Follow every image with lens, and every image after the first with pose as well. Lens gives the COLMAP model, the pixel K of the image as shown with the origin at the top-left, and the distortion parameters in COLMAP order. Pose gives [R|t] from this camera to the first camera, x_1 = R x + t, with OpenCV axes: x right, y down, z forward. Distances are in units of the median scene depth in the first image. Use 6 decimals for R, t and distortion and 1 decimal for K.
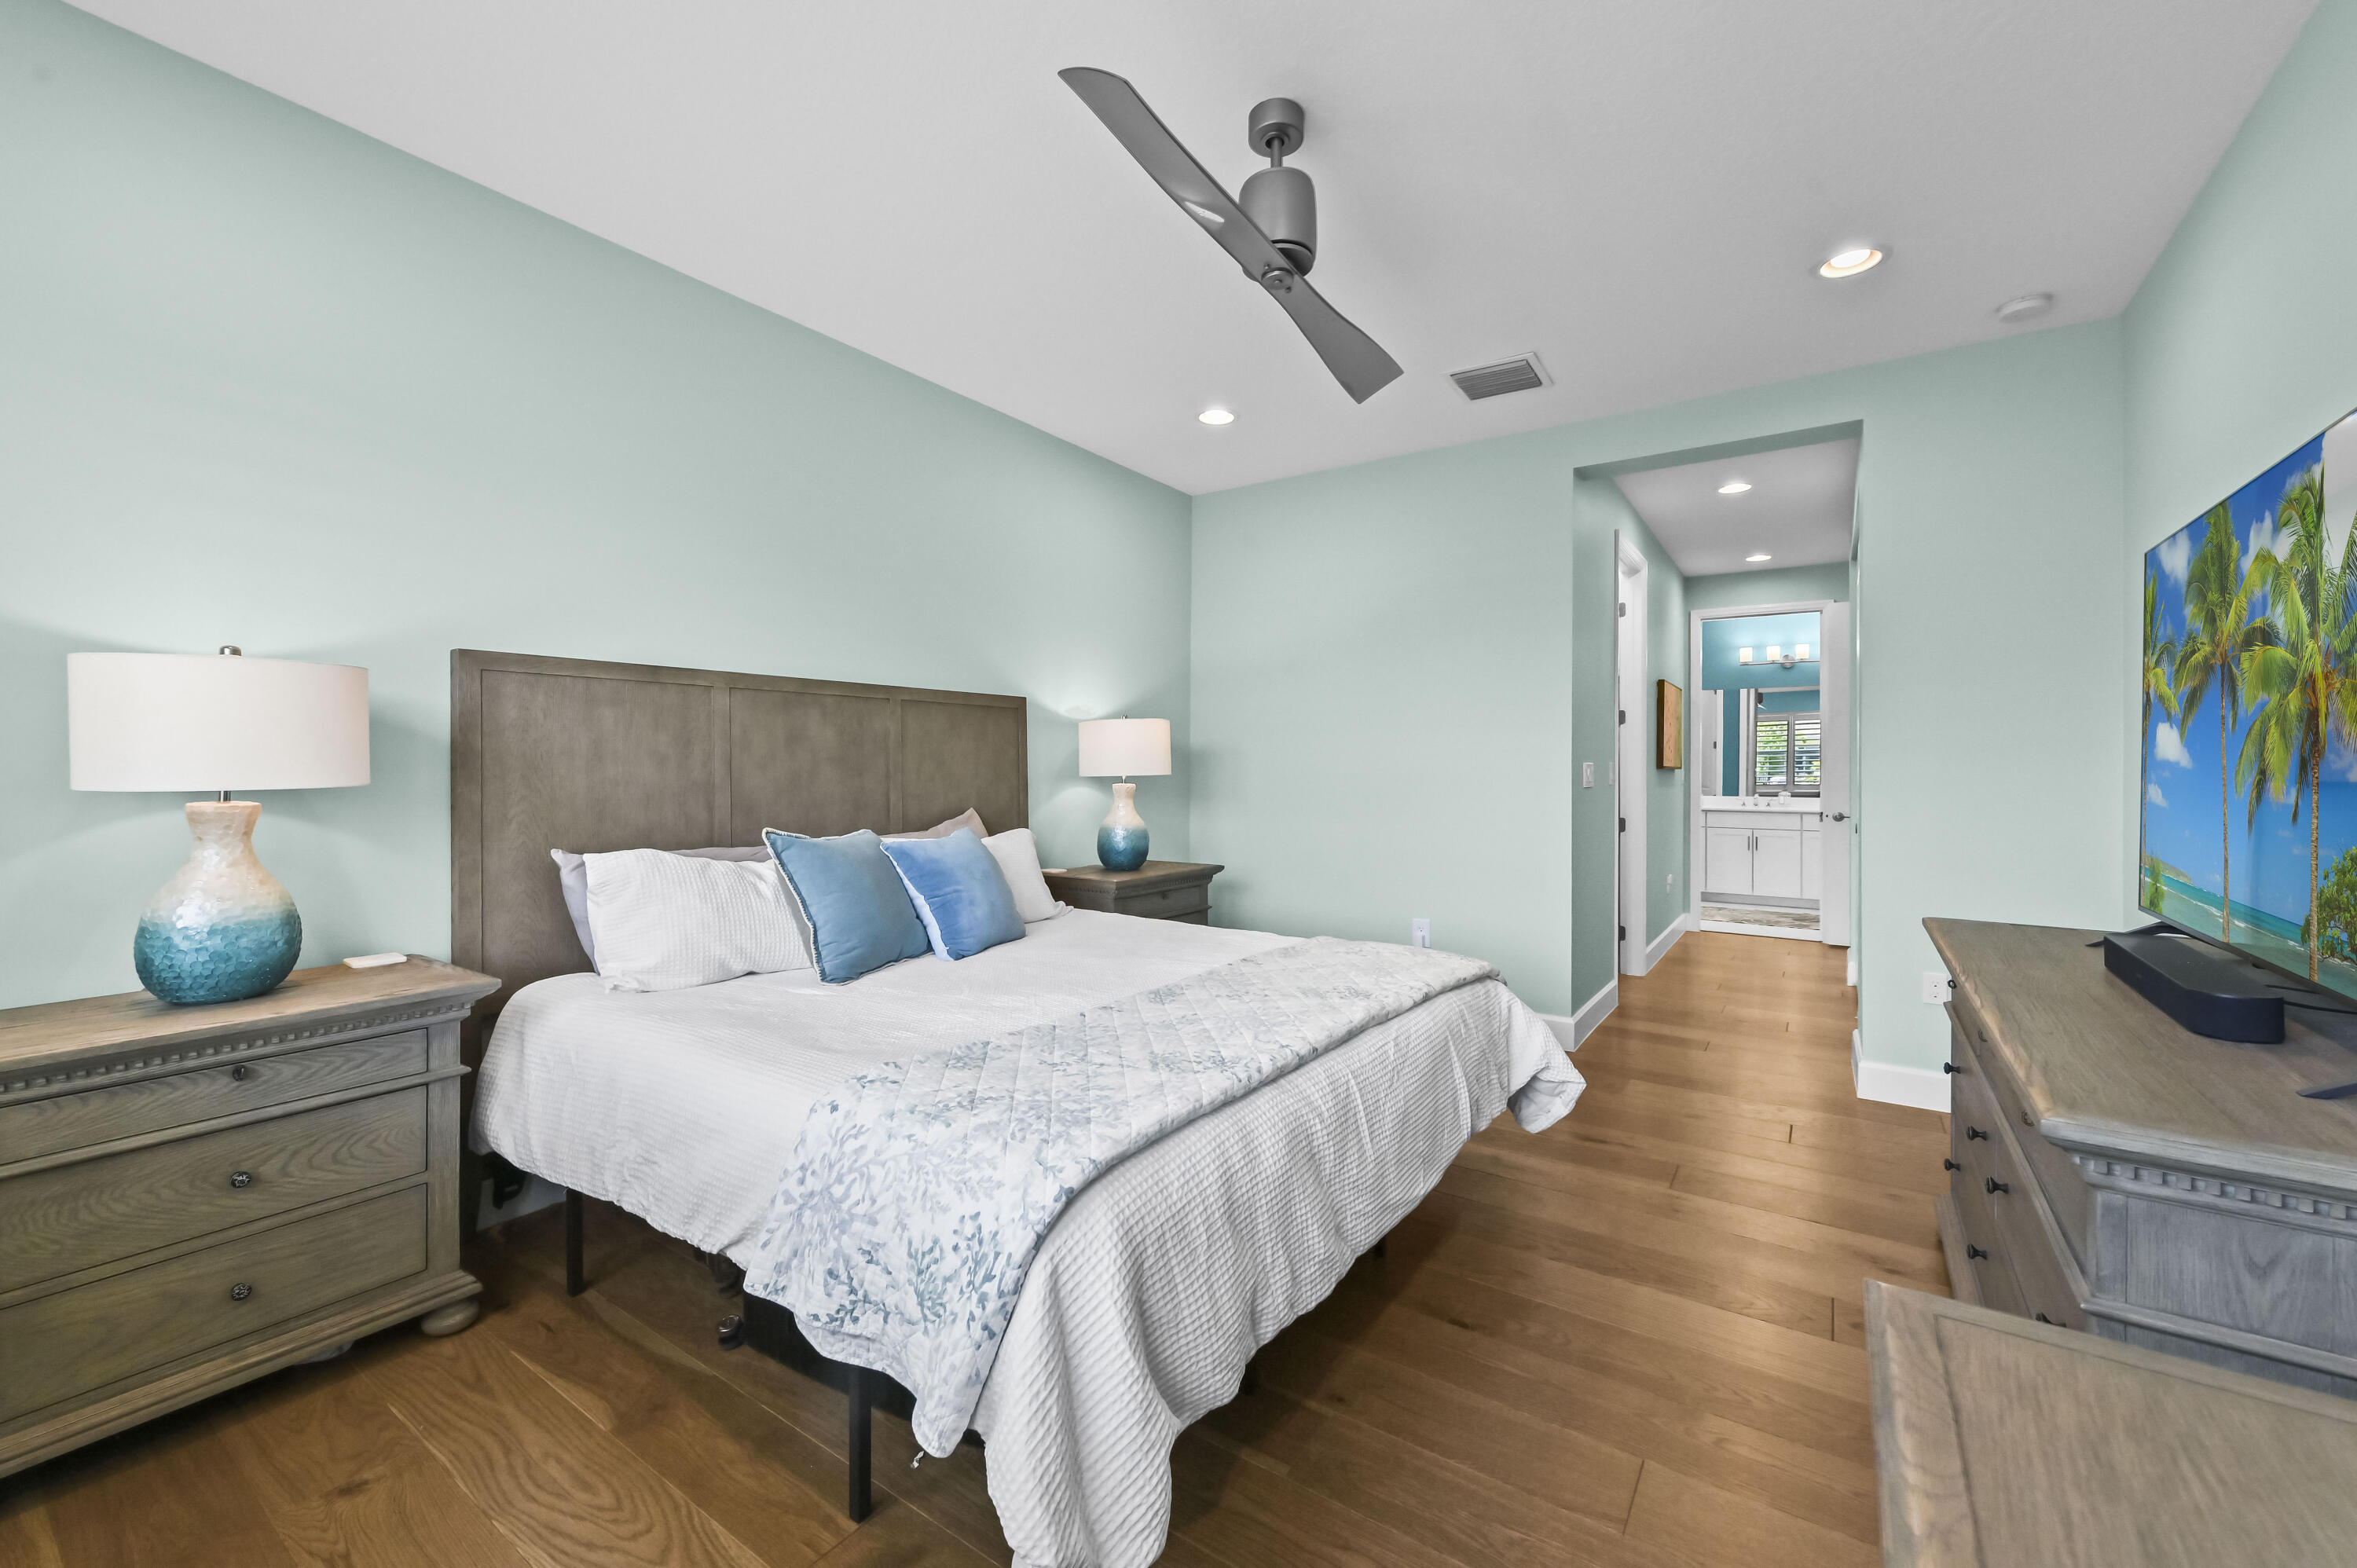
lens RADIAL K [[940.8, 0, 1184.0], [0, 940.8, 775.2], [0, 0, 1]] dist [0.004240, -0.001495]
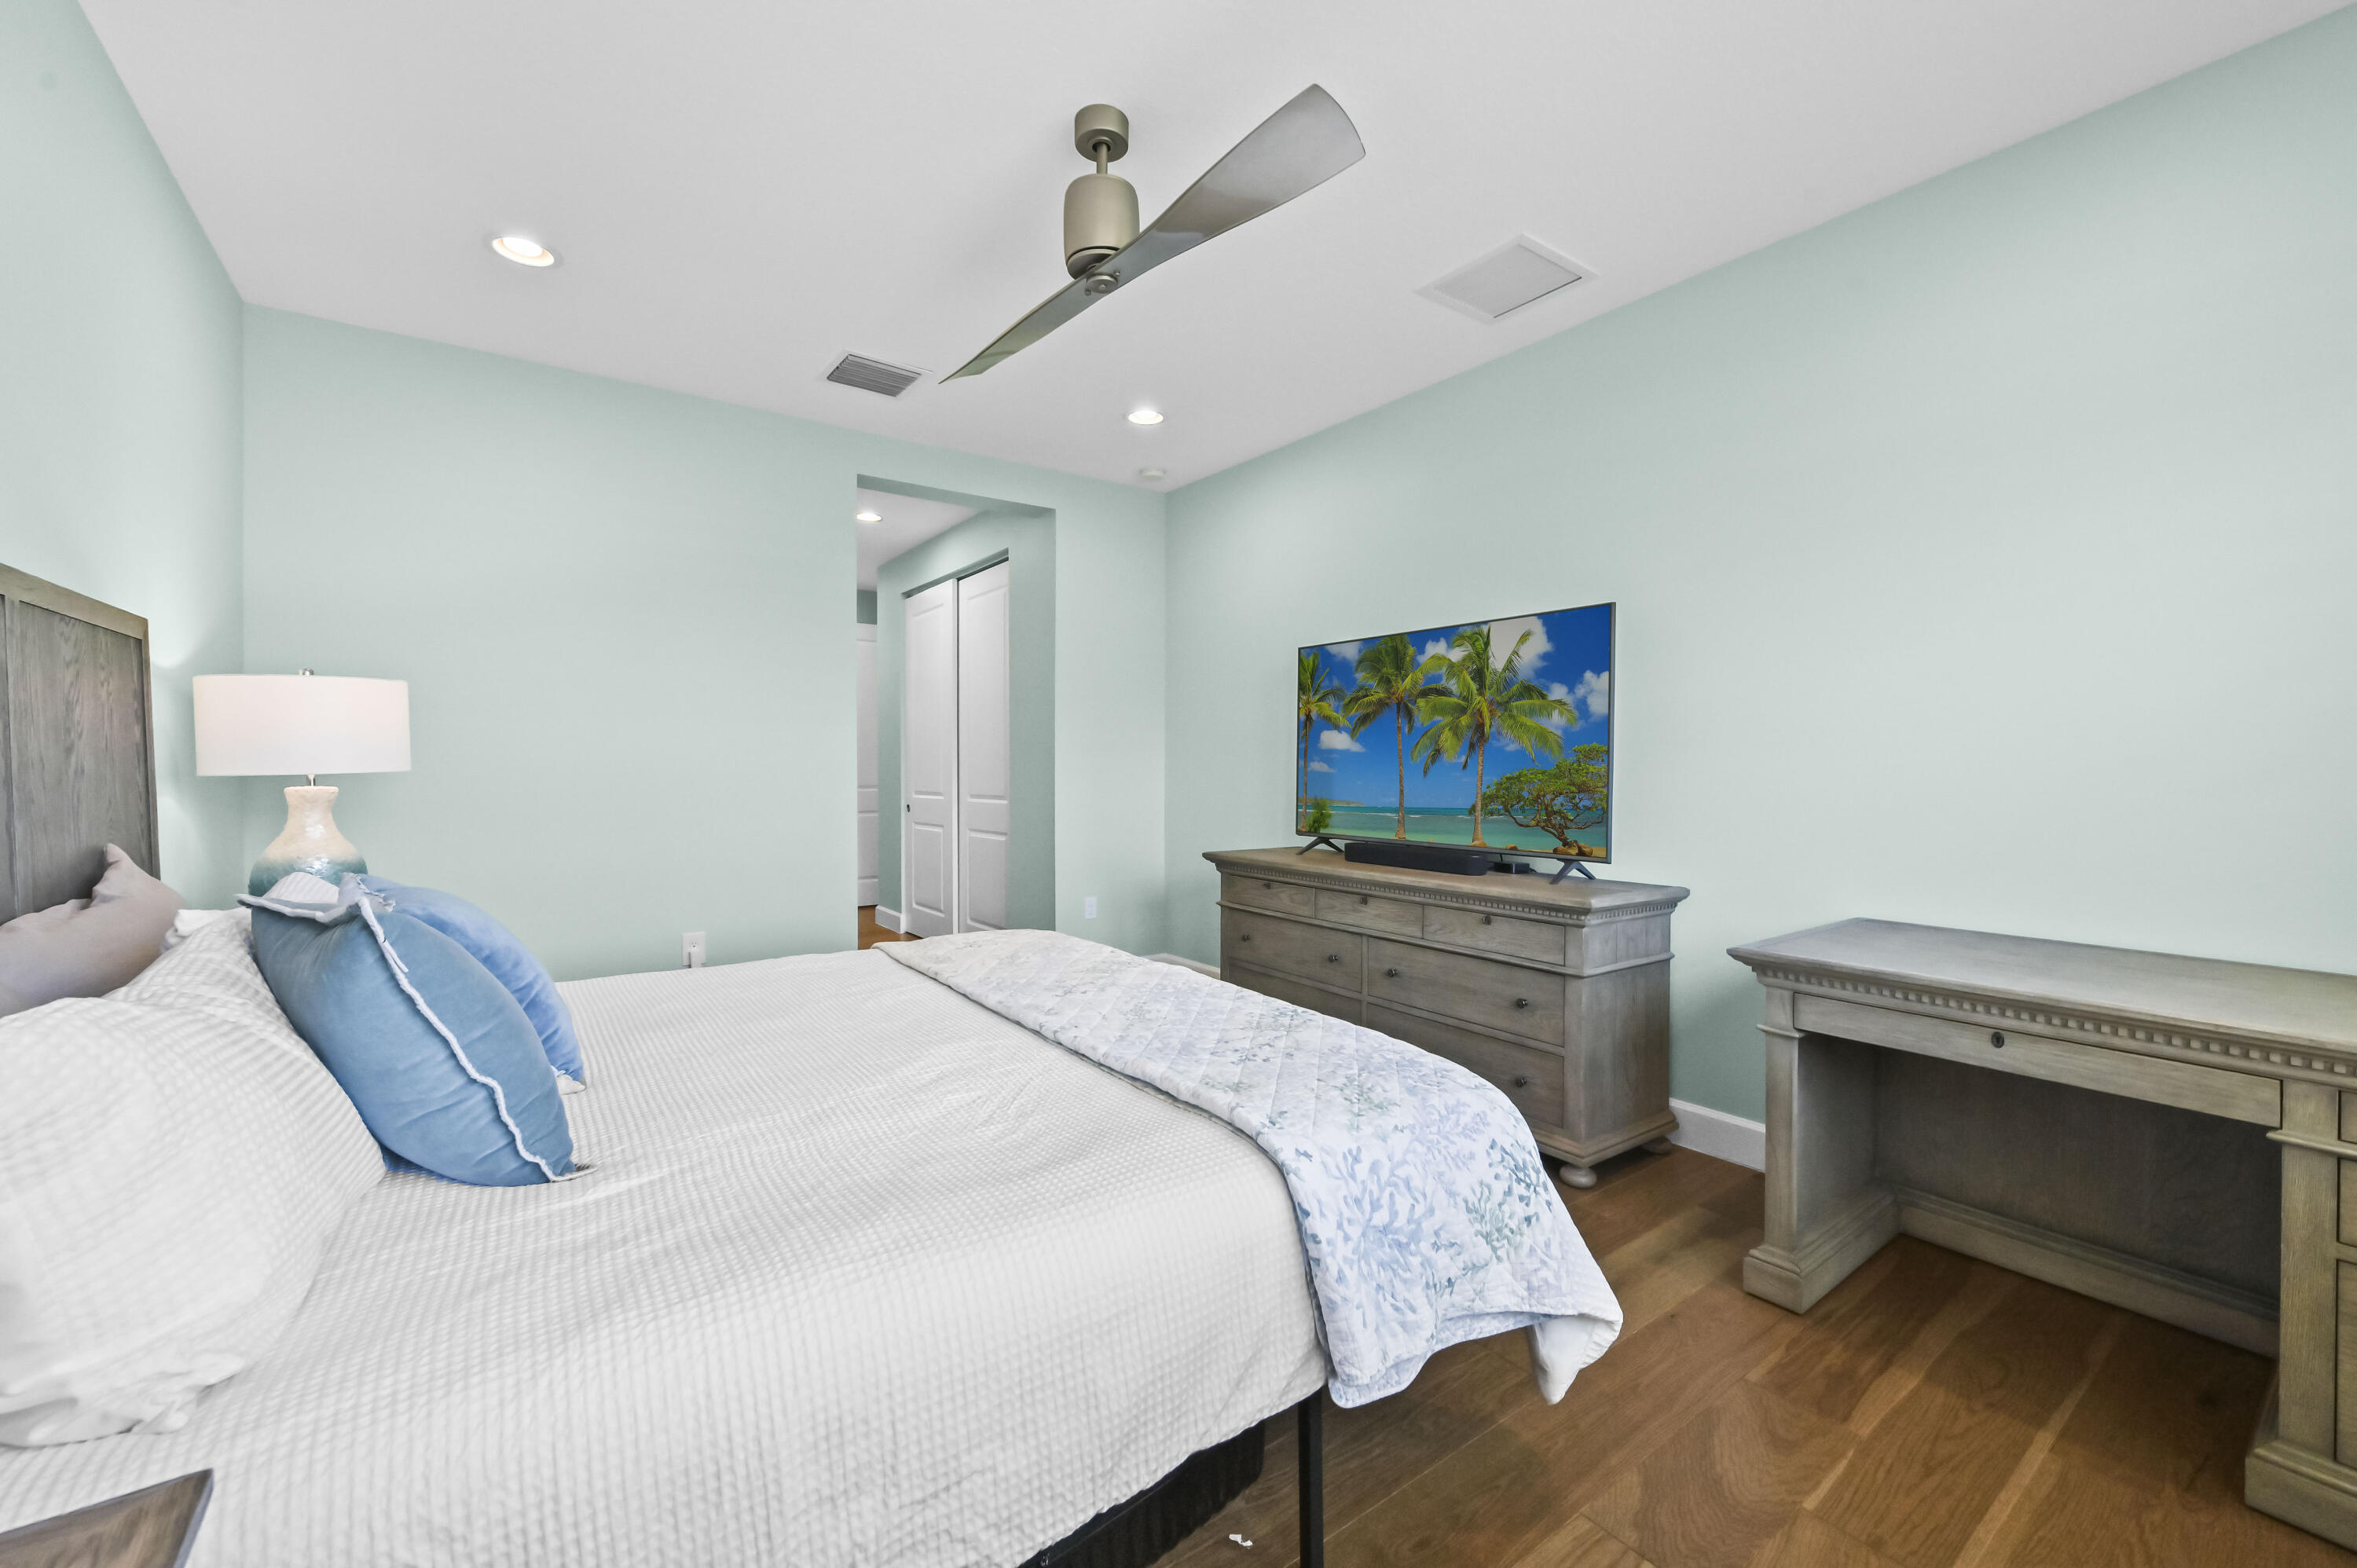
lens RADIAL K [[940.8, 0, 1179.8], [0, 940.8, 782.3], [0, 0, 1]] dist [0.004240, -0.001495]
pose [[0.355562, -0.036313, 0.933947, -1.250710], [0.019164, 0.999318, 0.031559, -0.017365], [-0.934456, 0.006677, 0.356016, 0.830213]]
